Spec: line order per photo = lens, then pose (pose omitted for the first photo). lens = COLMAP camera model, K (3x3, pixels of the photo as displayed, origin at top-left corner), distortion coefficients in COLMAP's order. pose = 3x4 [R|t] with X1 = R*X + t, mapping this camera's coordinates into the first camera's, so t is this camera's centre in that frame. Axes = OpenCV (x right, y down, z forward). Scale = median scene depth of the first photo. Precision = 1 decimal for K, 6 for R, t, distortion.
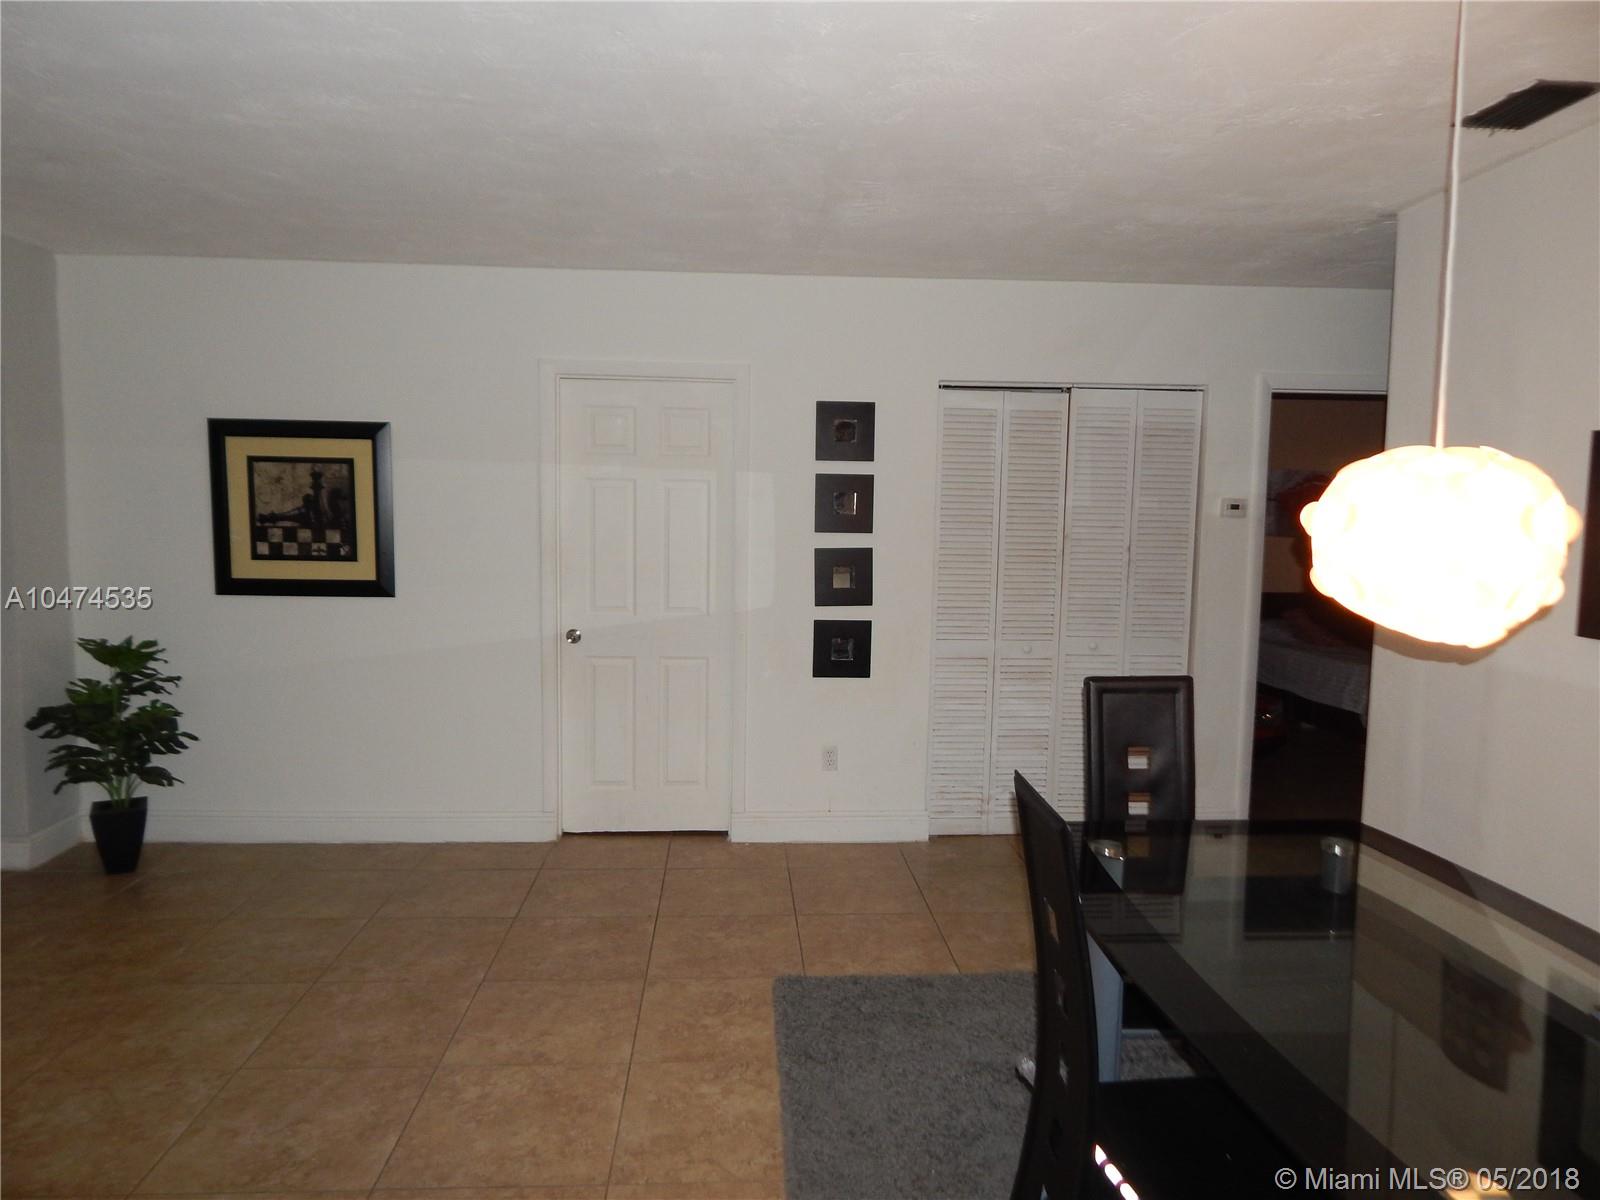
lens RADIAL K [[1049.9, 0, 792.0], [0, 1049.9, 594.3], [0, 0, 1]] dist [0.005812, -0.006137]
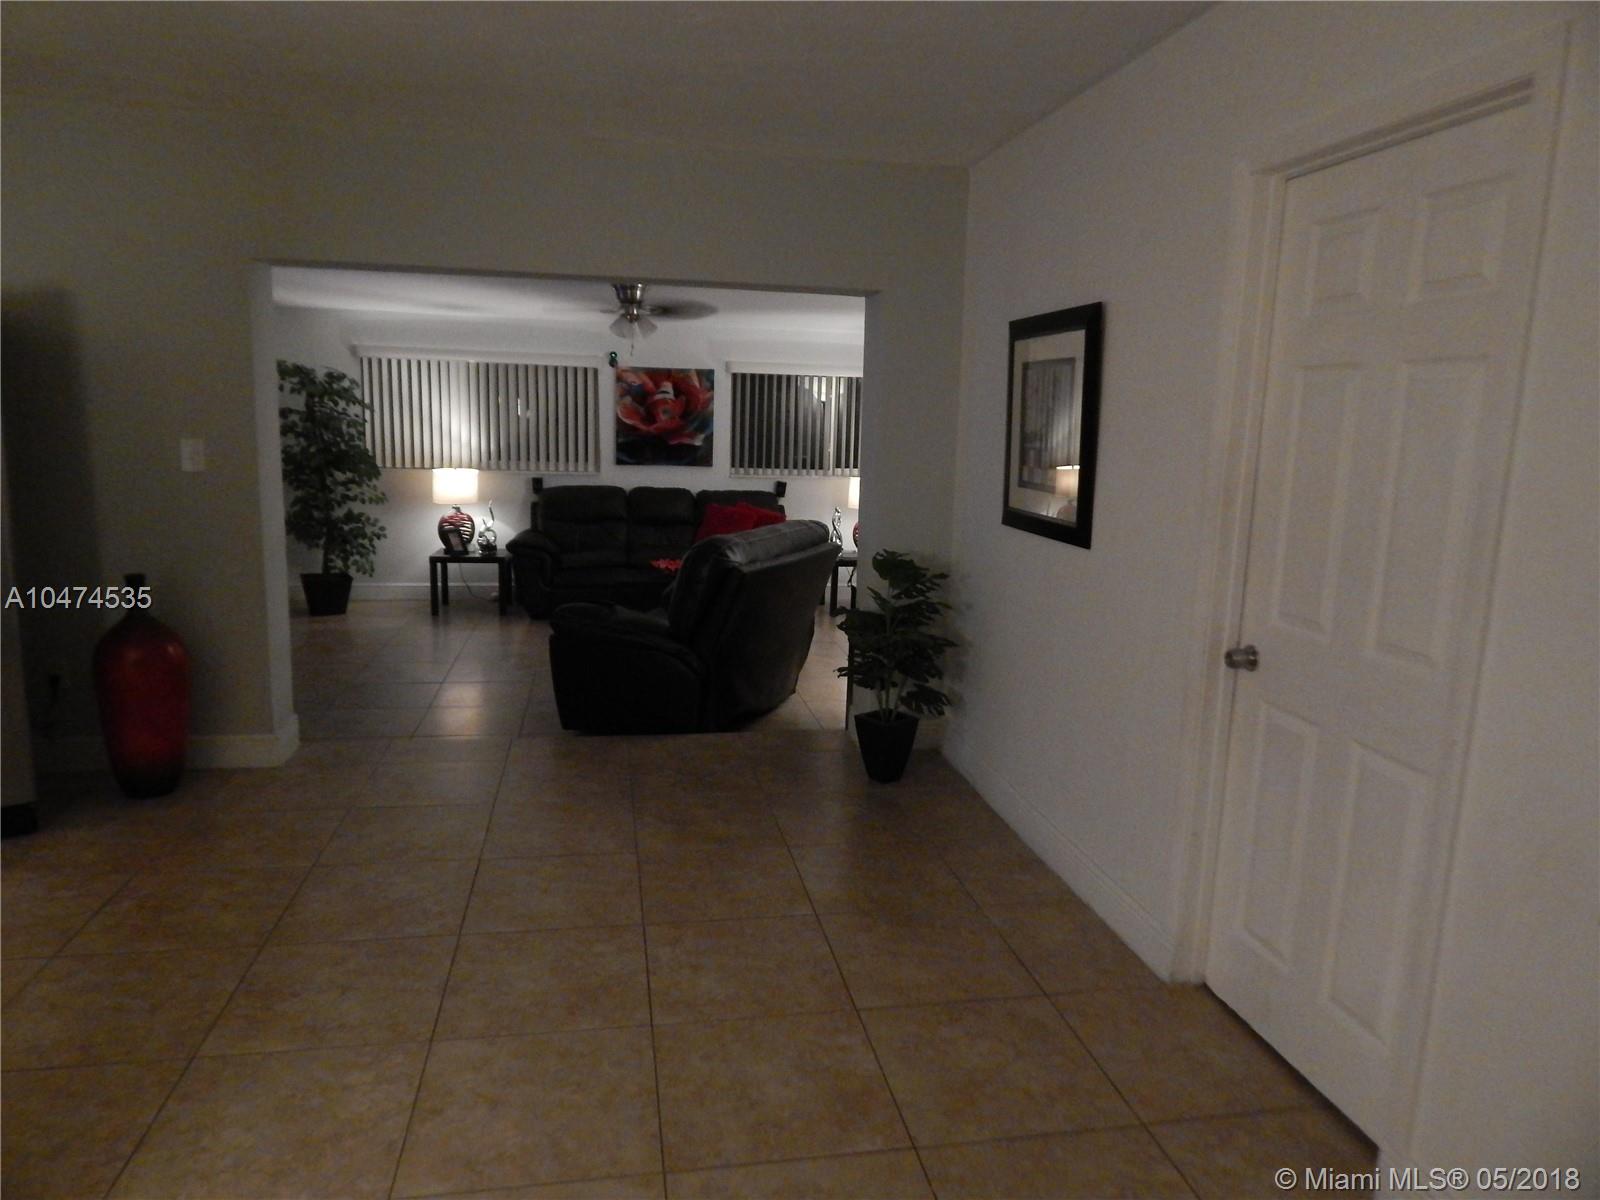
lens RADIAL K [[1049.9, 0, 807.7], [0, 1049.9, 602.3], [0, 0, 1]] dist [0.005812, -0.006137]
pose [[0.131289, 0.161214, -0.978148, 0.315771], [-0.115917, 0.982417, 0.146359, -0.046086], [0.984544, 0.094168, 0.147668, 0.724715]]
